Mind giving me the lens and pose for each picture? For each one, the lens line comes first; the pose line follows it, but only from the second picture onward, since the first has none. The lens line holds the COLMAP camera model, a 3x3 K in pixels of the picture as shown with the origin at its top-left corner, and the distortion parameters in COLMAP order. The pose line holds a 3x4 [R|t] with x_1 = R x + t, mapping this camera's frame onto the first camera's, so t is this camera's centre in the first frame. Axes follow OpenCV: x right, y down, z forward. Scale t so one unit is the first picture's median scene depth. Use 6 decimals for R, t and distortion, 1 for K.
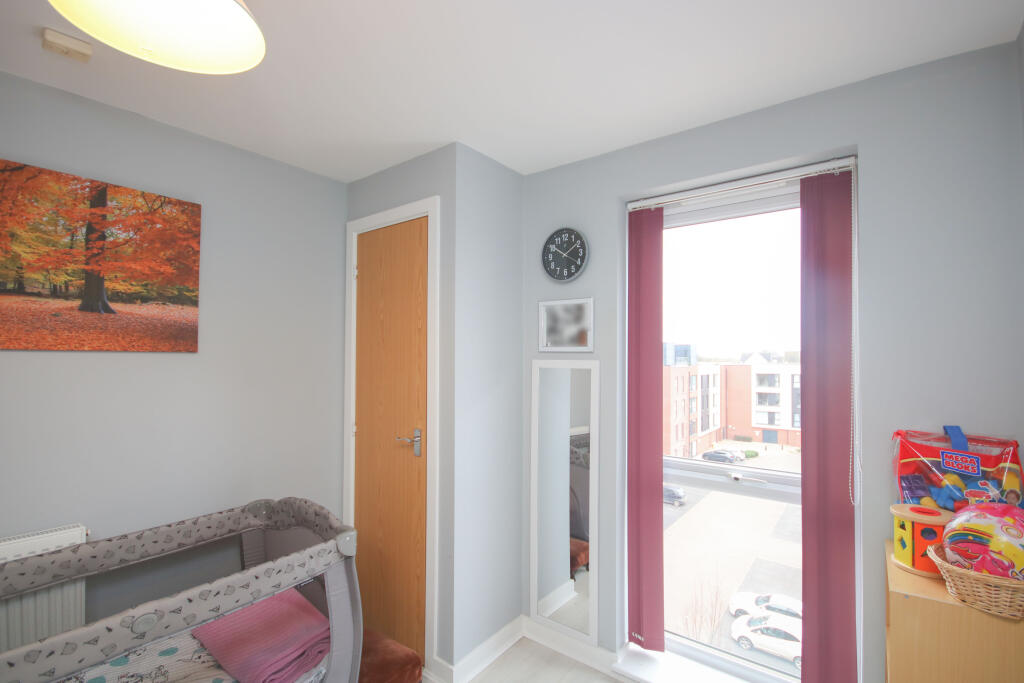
lens RADIAL K [[482.0, 0, 518.1], [0, 482.0, 349.8], [0, 0, 1]] dist [0.008341, -0.000603]
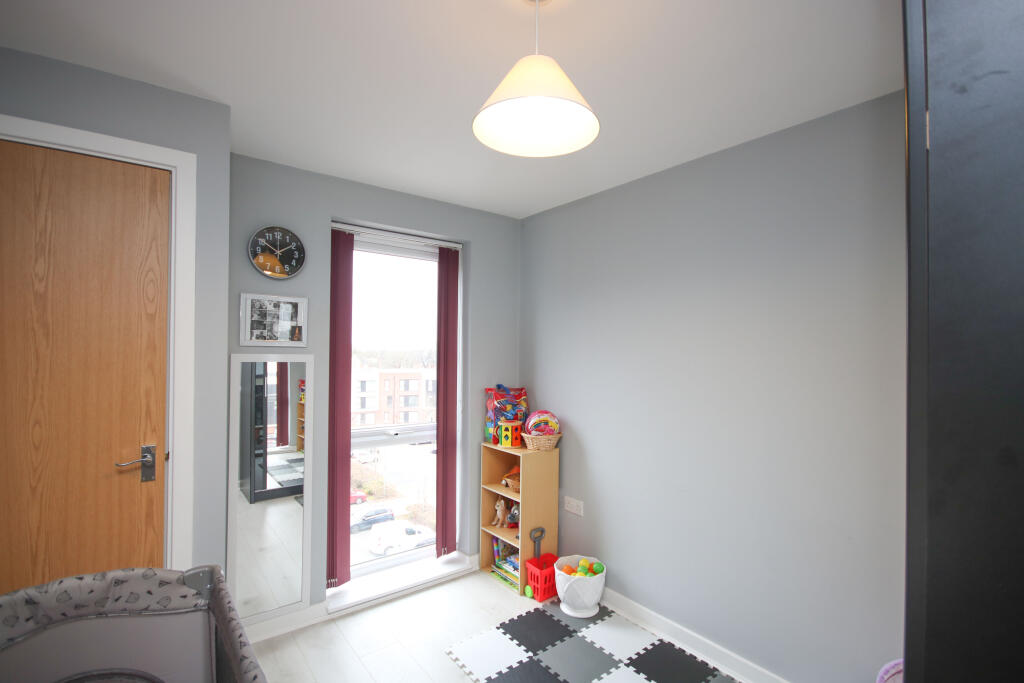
lens RADIAL K [[482.0, 0, 518.1], [0, 482.0, 349.8], [0, 0, 1]] dist [0.008341, -0.000603]
pose [[0.260552, 0.005573, 0.965444, -0.797129], [-0.023755, 0.999718, 0.000640, -0.001667], [-0.965168, -0.023101, 0.260610, 0.240406]]
